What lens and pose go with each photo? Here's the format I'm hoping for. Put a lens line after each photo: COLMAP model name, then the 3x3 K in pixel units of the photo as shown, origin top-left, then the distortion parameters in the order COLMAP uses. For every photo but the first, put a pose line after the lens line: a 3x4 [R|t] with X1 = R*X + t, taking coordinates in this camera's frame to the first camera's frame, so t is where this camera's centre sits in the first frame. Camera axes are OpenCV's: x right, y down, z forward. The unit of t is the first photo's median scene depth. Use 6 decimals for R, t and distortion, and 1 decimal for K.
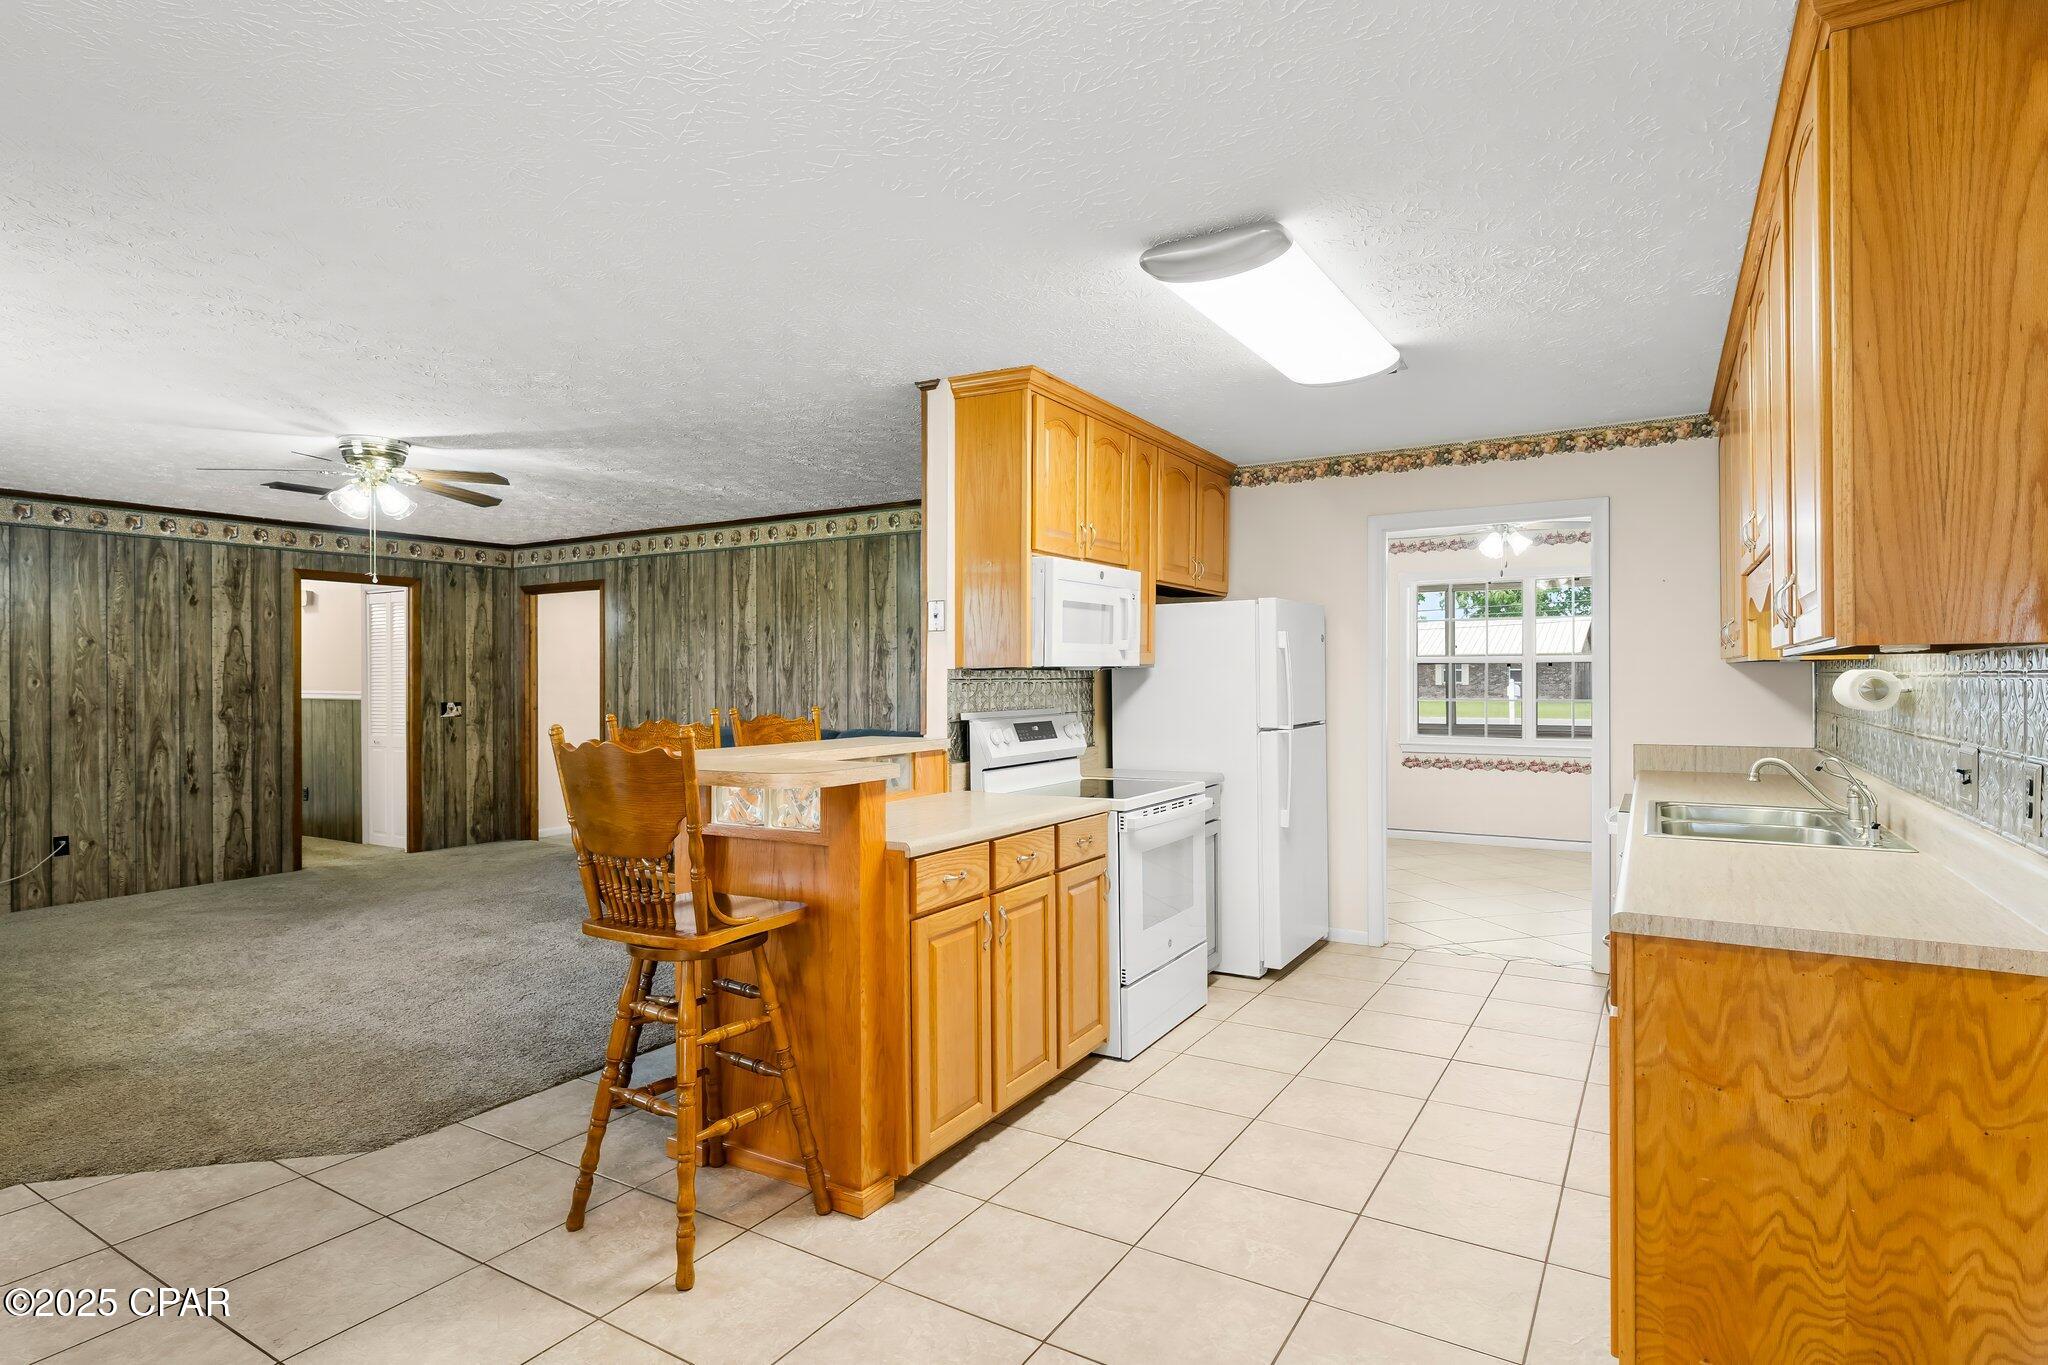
lens RADIAL K [[1071.4, 0, 1021.4], [0, 1071.4, 677.3], [0, 0, 1]] dist [-0.000054, -0.000071]
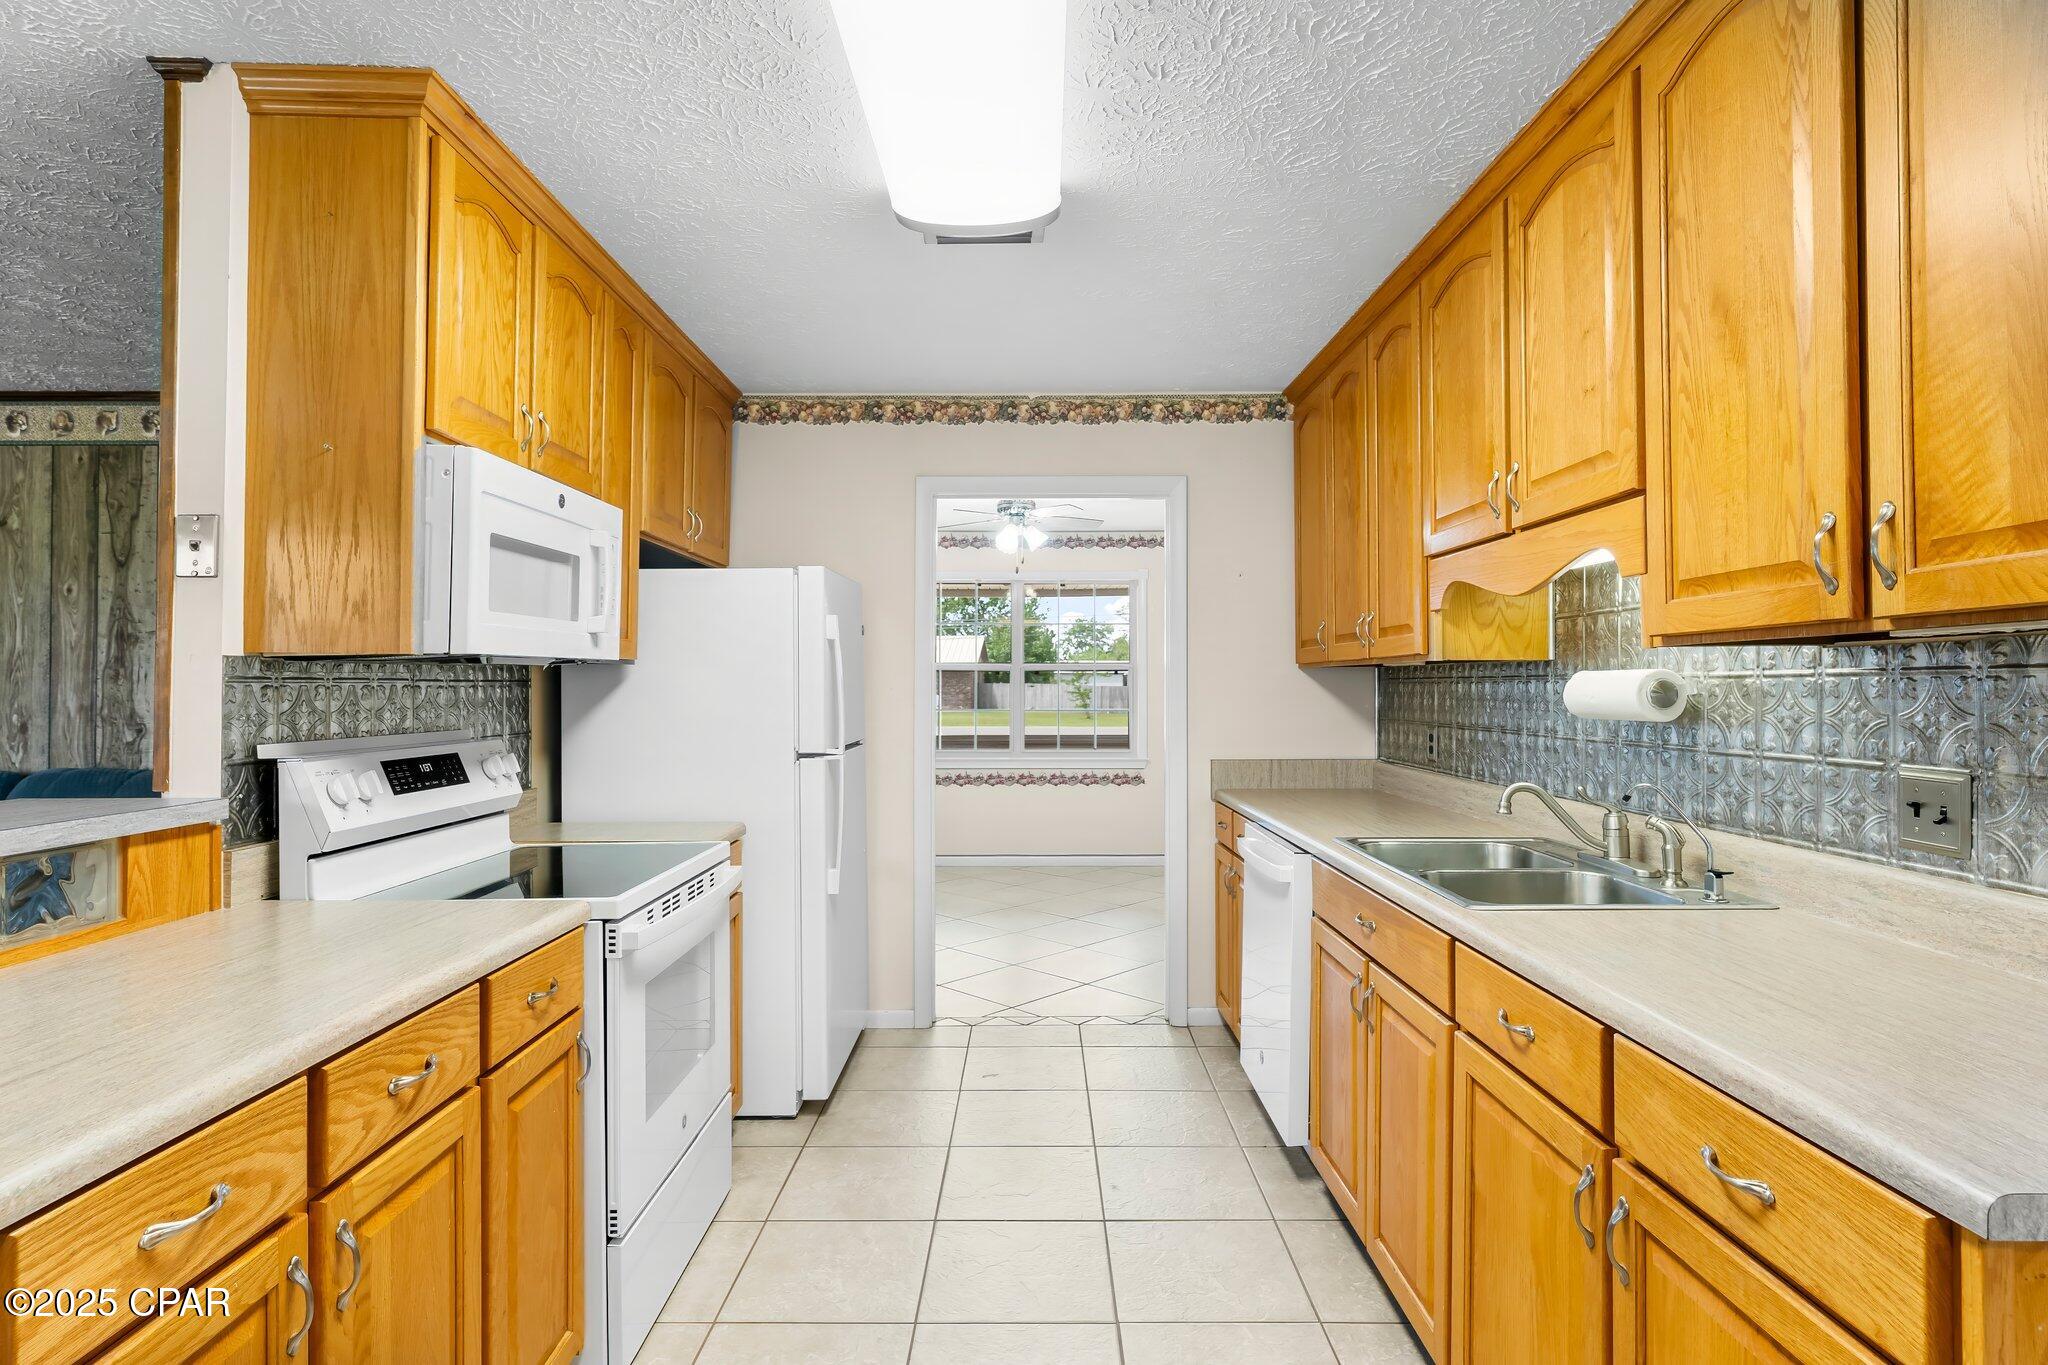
lens RADIAL K [[1045.6, 0, 1028.6], [0, 1045.6, 678.0], [0, 0, 1]] dist [-0.002336, -0.000645]
pose [[0.853352, 0.008716, 0.521262, -0.002204], [-0.003391, 0.999932, -0.011167, 0.003883], [-0.521324, 0.007762, 0.853324, 0.243747]]
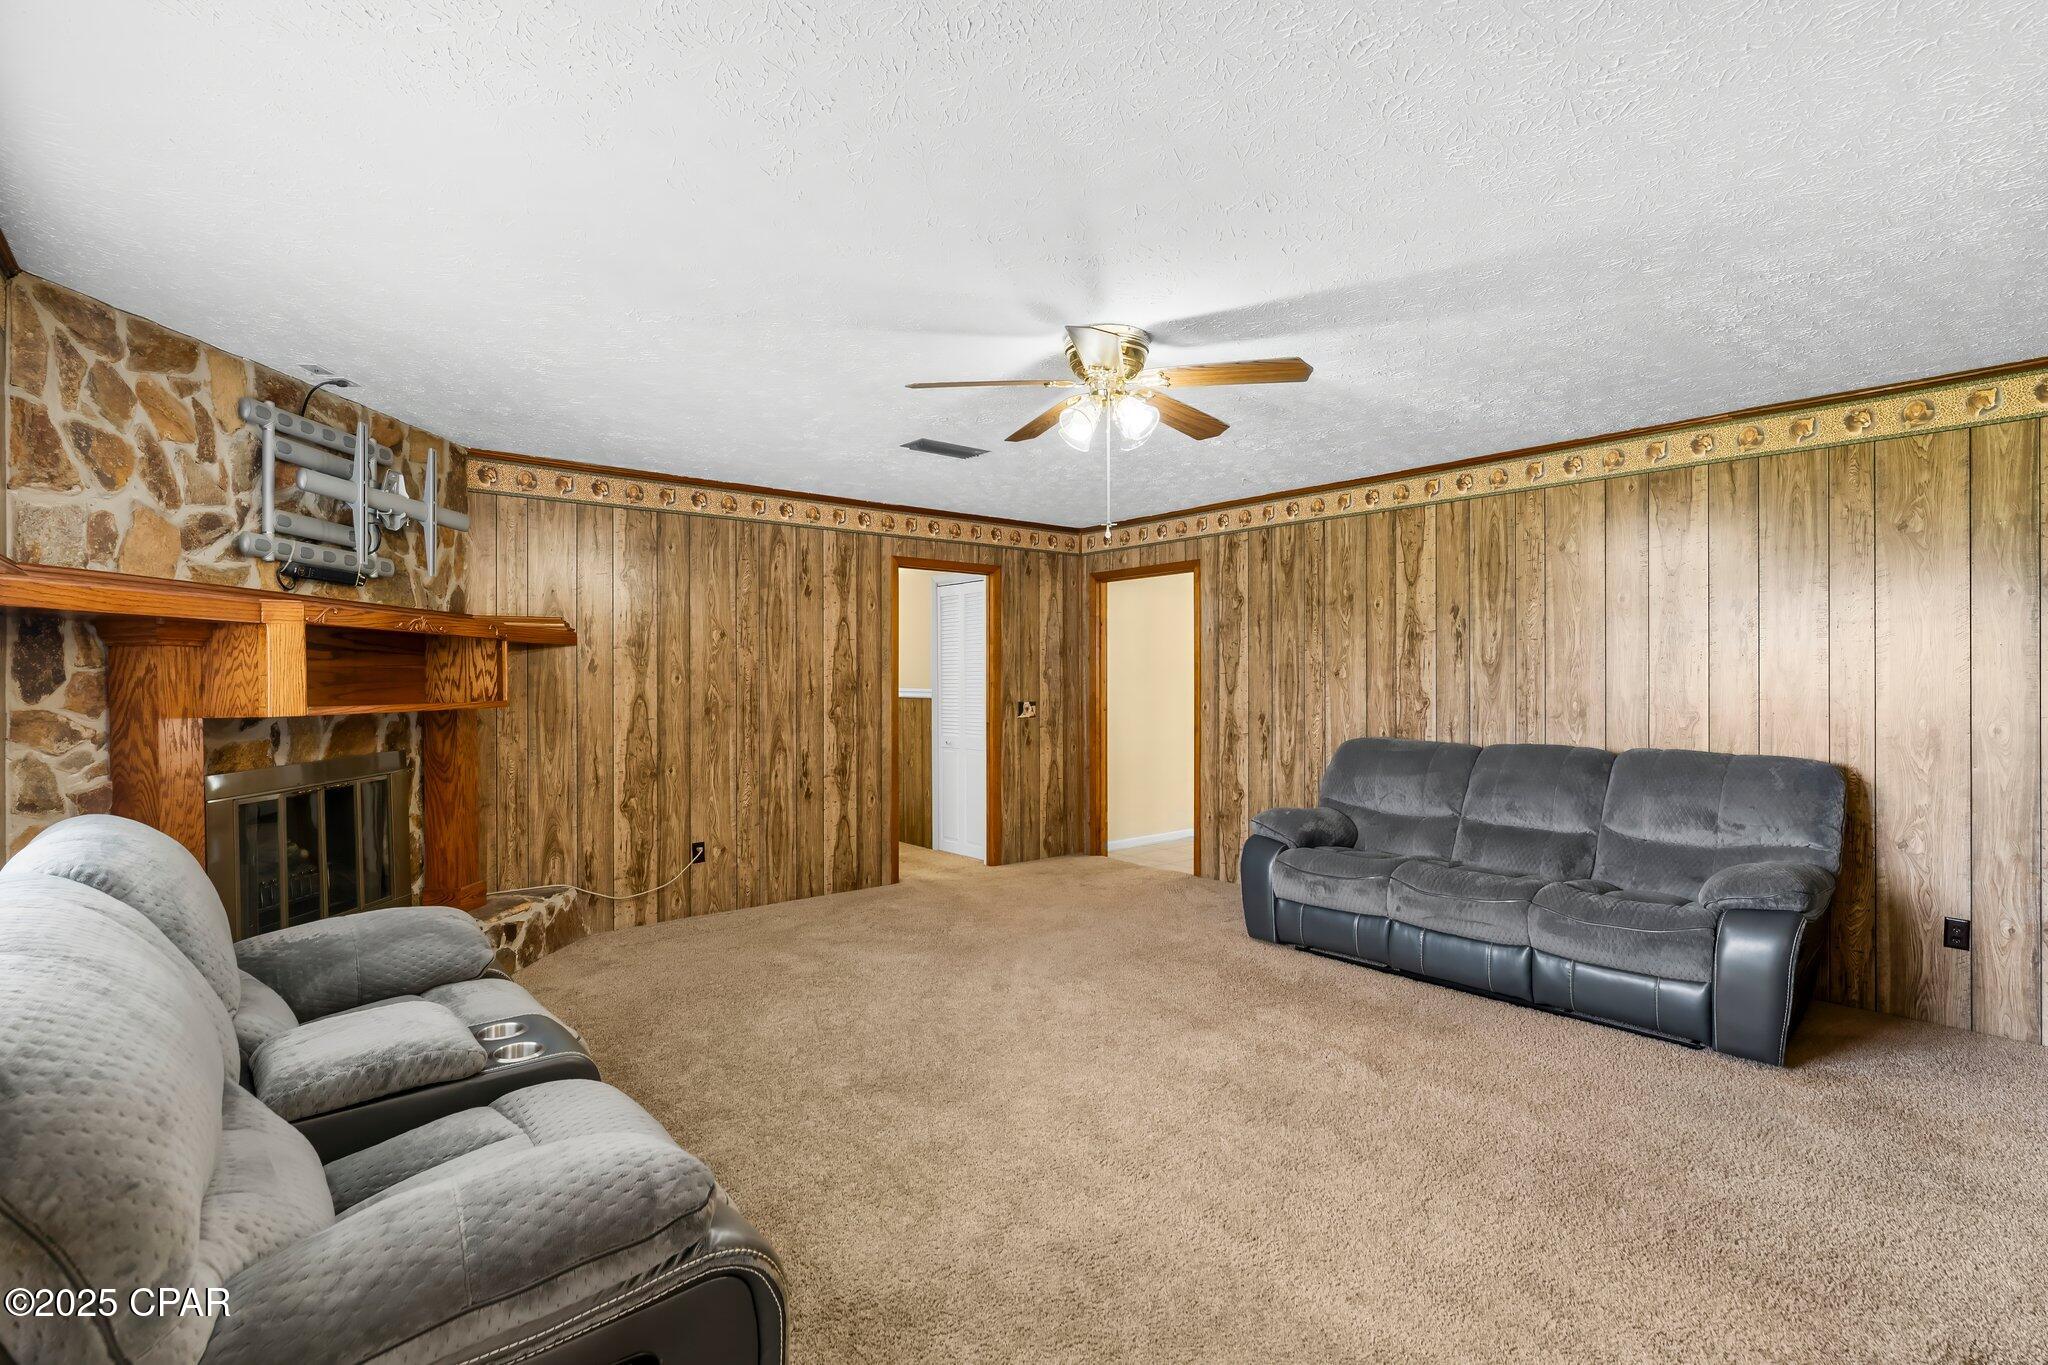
lens RADIAL K [[964.0, 0, 1019.4], [0, 964.0, 676.7], [0, 0, 1]] dist [0.000325, -0.000442]
pose [[0.943325, 0.001393, -0.331866, -0.334000], [-0.001655, 0.999999, -0.000506, 0.003245], [0.331865, 0.001027, 0.943326, 0.282207]]
